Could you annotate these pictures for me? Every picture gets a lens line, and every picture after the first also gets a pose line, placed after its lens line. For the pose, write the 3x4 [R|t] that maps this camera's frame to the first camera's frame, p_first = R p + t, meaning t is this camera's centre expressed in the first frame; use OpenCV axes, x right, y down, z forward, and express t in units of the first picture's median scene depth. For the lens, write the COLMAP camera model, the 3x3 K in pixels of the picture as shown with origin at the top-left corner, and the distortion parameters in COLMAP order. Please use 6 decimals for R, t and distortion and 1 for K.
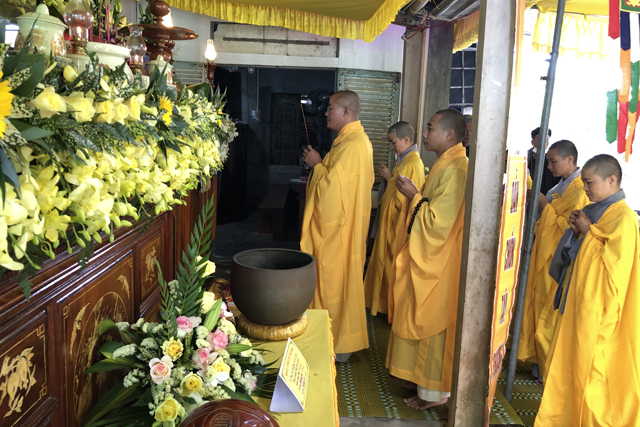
lens RADIAL K [[528.8, 0, 323.3], [0, 528.8, 197.8], [0, 0, 1]] dist [0.011074, 0.003919]
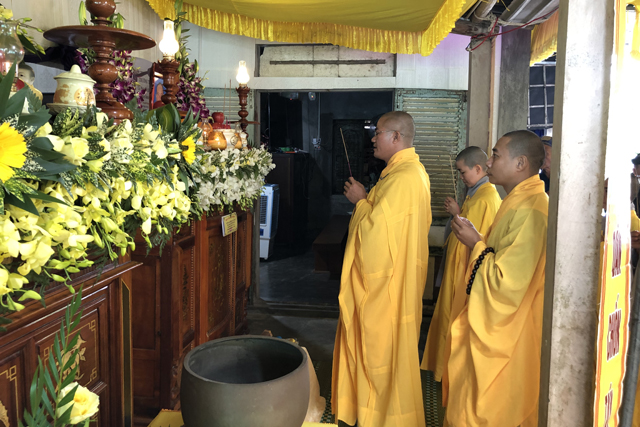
lens RADIAL K [[528.8, 0, 323.8], [0, 528.8, 195.9], [0, 0, 1]] dist [0.011074, 0.003919]
pose [[0.989294, -0.011292, -0.145496, 0.065327], [0.003675, 0.998613, -0.052519, -0.033756], [0.145888, 0.051422, 0.987964, 0.206748]]
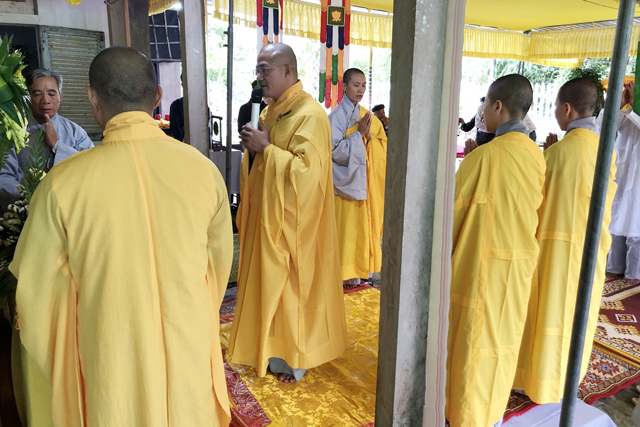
lens RADIAL K [[528.8, 0, 325.6], [0, 528.8, 212.4], [0, 0, 1]] dist [0.011074, 0.003919]
pose [[0.845671, -0.146173, 0.513297, -0.156658], [0.088501, 0.986855, 0.135222, 0.050108], [-0.526316, -0.068926, 0.847491, -0.387522]]
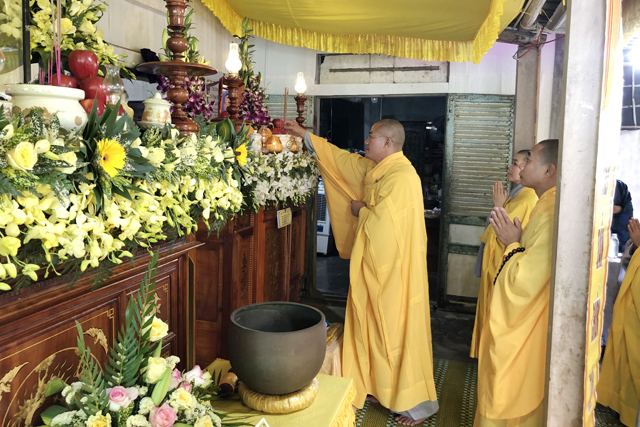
lens RADIAL K [[528.8, 0, 316.6], [0, 528.8, 194.1], [0, 0, 1]] dist [0.011074, 0.003919]
pose [[0.958056, 0.007606, -0.286481, 0.134339], [-0.024131, 0.998239, -0.054196, -0.024949], [0.285565, 0.058836, 0.956552, 0.104195]]
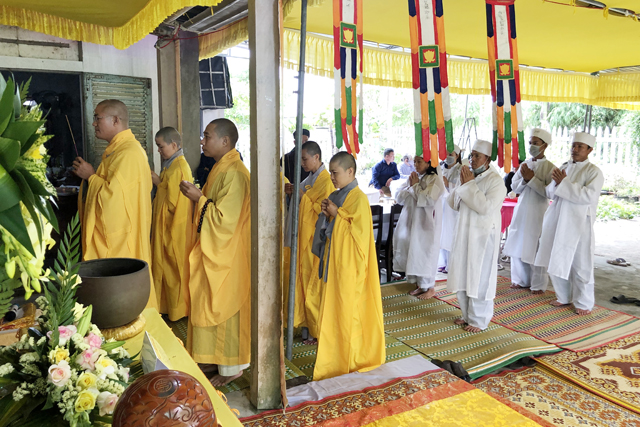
lens RADIAL K [[528.8, 0, 321.1], [0, 528.8, 214.8], [0, 0, 1]] dist [0.011074, 0.003919]
pose [[0.877745, -0.103474, 0.467821, -0.126575], [0.087436, 0.994598, 0.055936, -0.008543], [-0.471082, -0.008193, 0.882051, -0.096032]]
